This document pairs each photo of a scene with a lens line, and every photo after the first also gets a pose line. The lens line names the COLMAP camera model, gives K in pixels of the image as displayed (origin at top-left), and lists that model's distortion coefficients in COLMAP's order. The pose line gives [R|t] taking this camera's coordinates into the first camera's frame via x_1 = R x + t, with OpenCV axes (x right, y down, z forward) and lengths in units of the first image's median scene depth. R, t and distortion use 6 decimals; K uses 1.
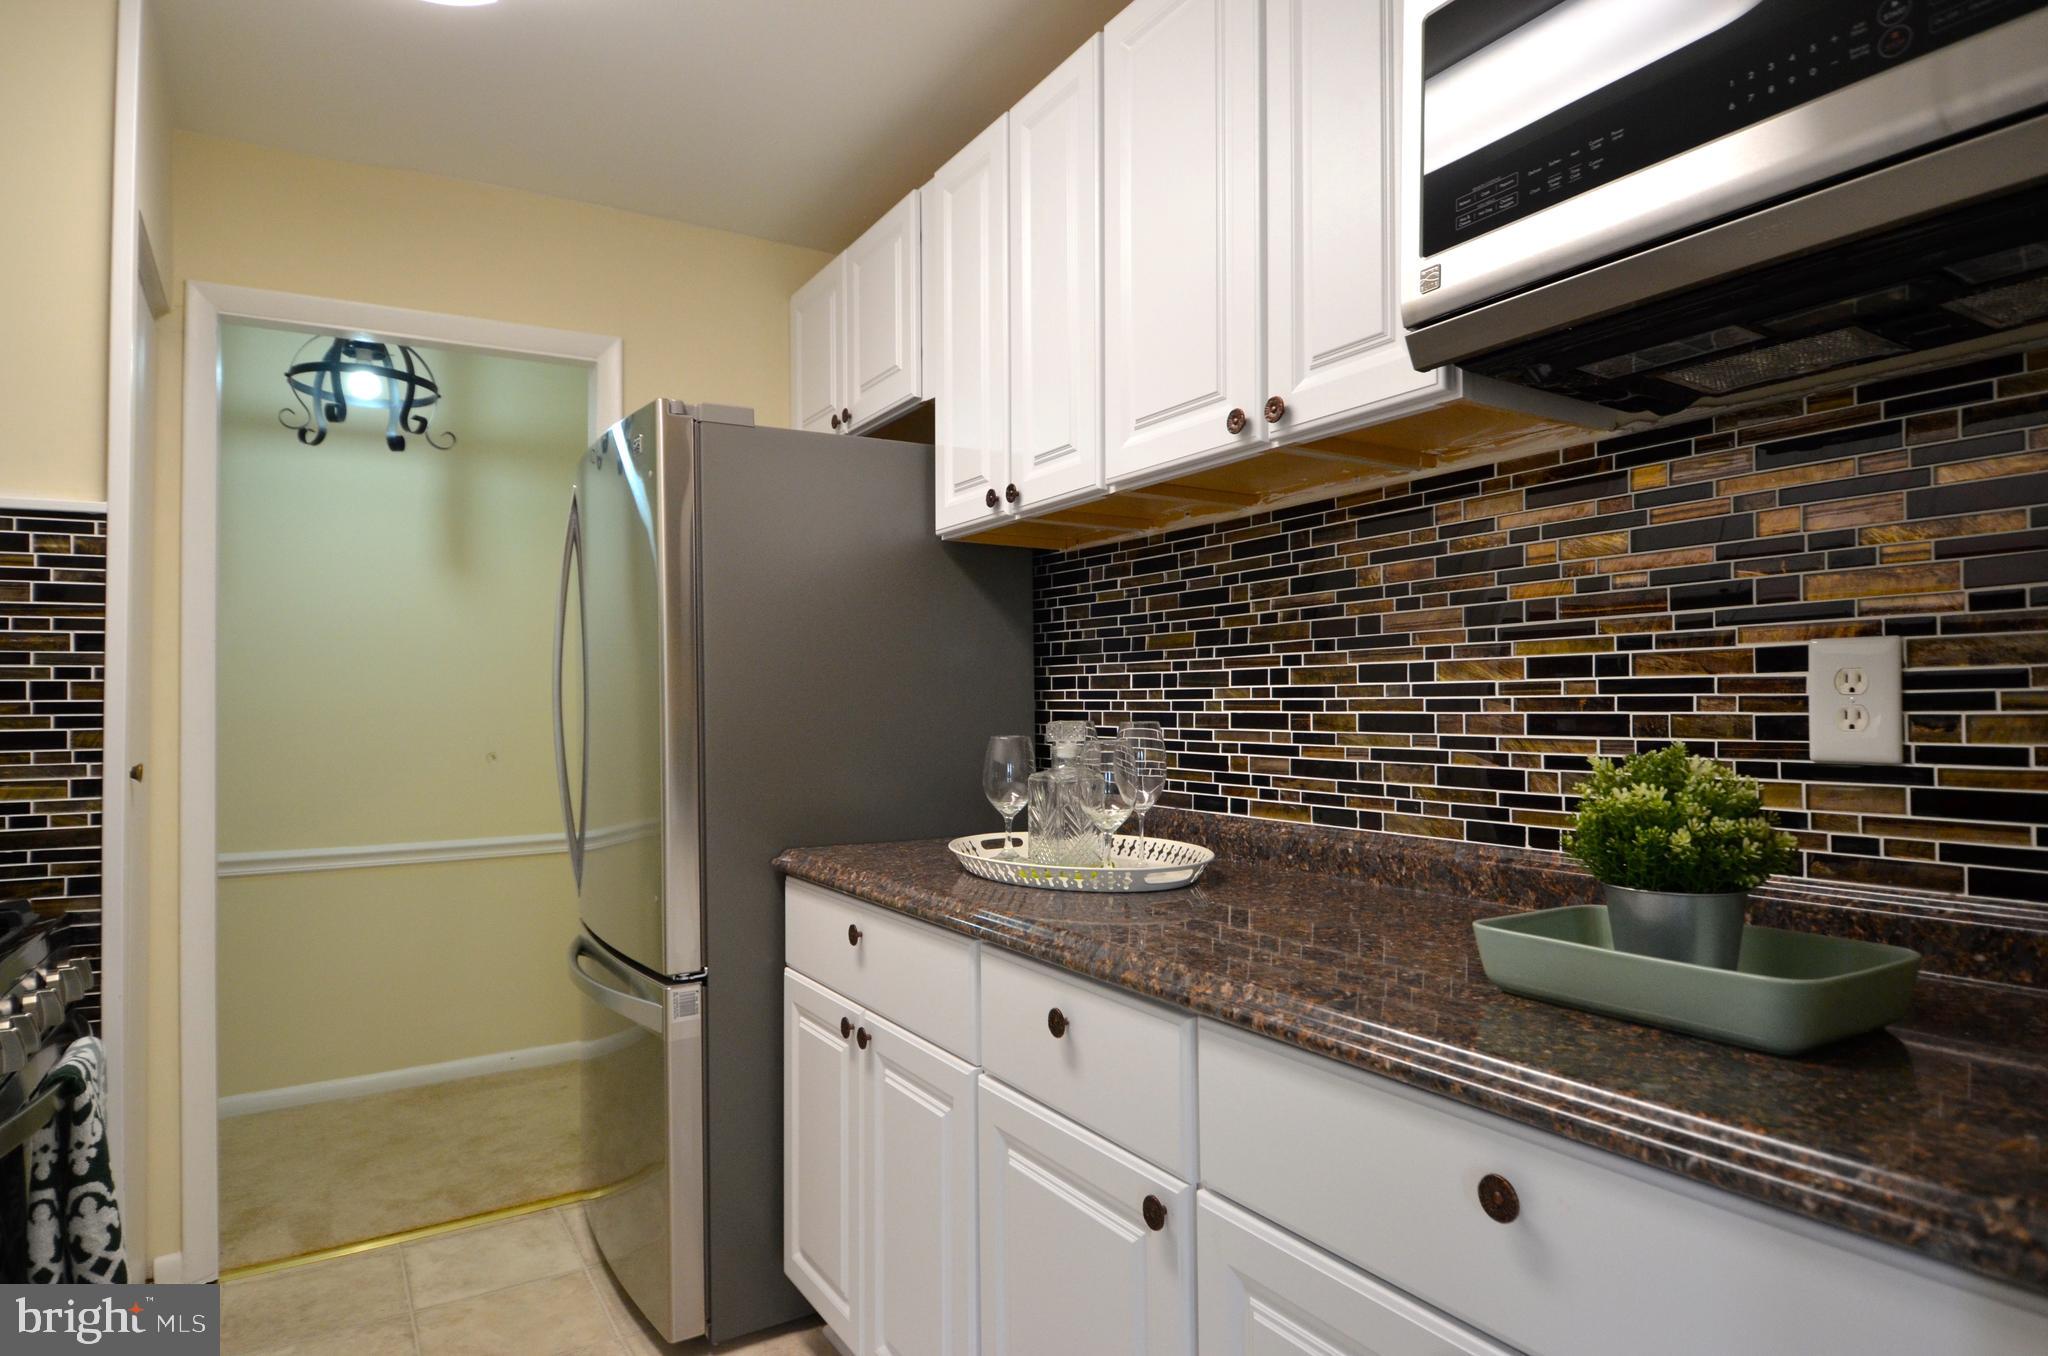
lens RADIAL K [[1185.4, 0, 1038.3], [0, 1185.4, 697.9], [0, 0, 1]] dist [0.025653, -0.030367]
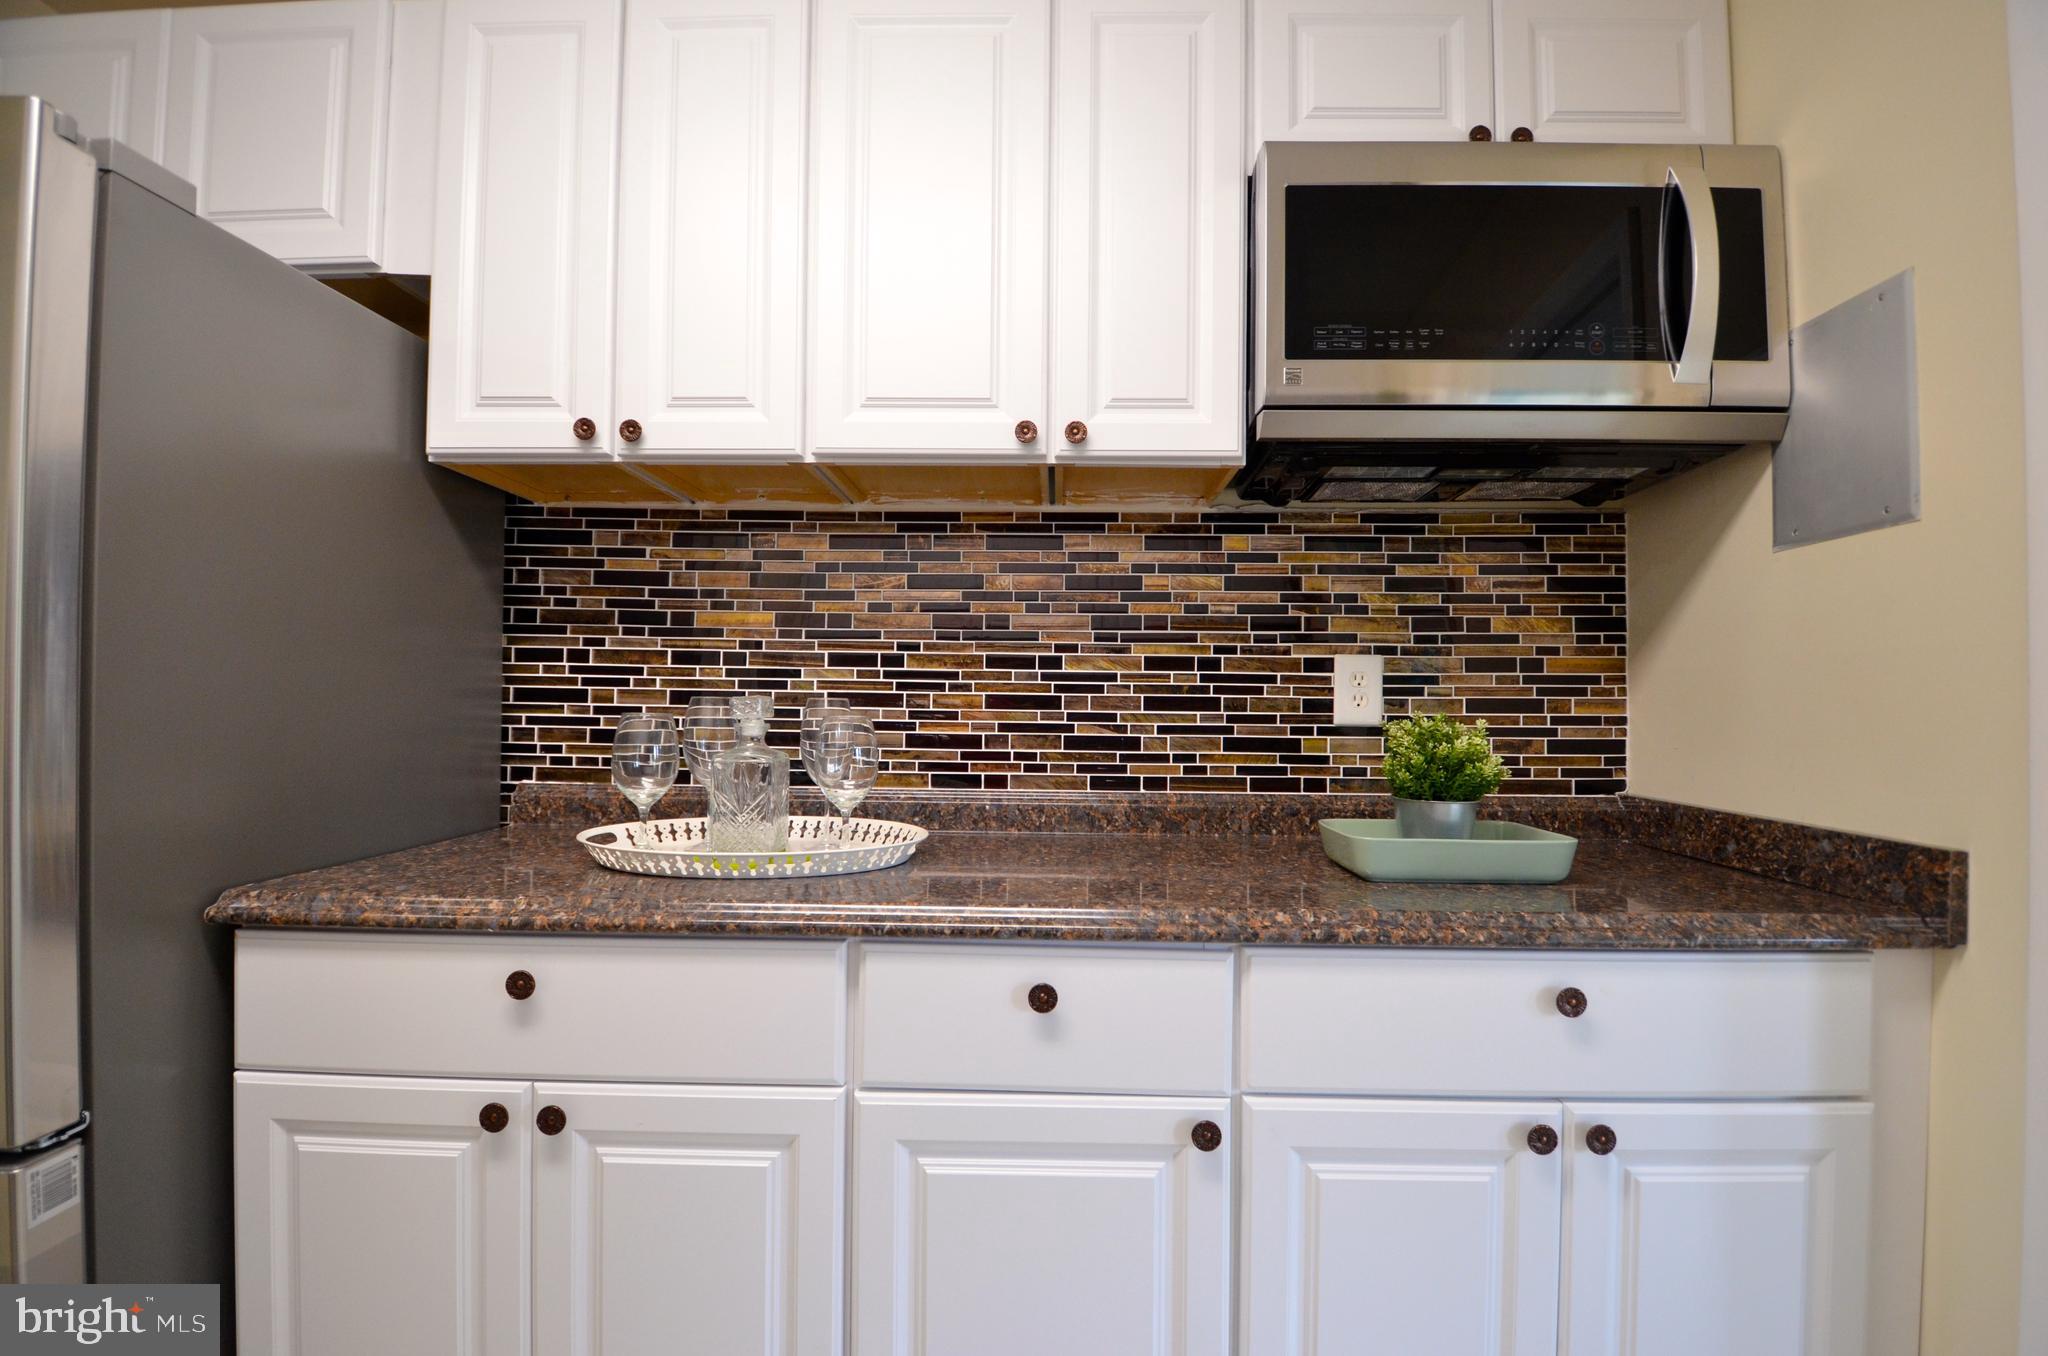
lens RADIAL K [[893.3, 0, 1038.8], [0, 893.3, 697.0], [0, 0, 1]] dist [0.009783, -0.017797]
pose [[0.540461, 0.019370, 0.841146, -0.512223], [-0.020751, 0.999738, -0.009689, 0.026082], [-0.841113, -0.012218, 0.540722, 0.504922]]
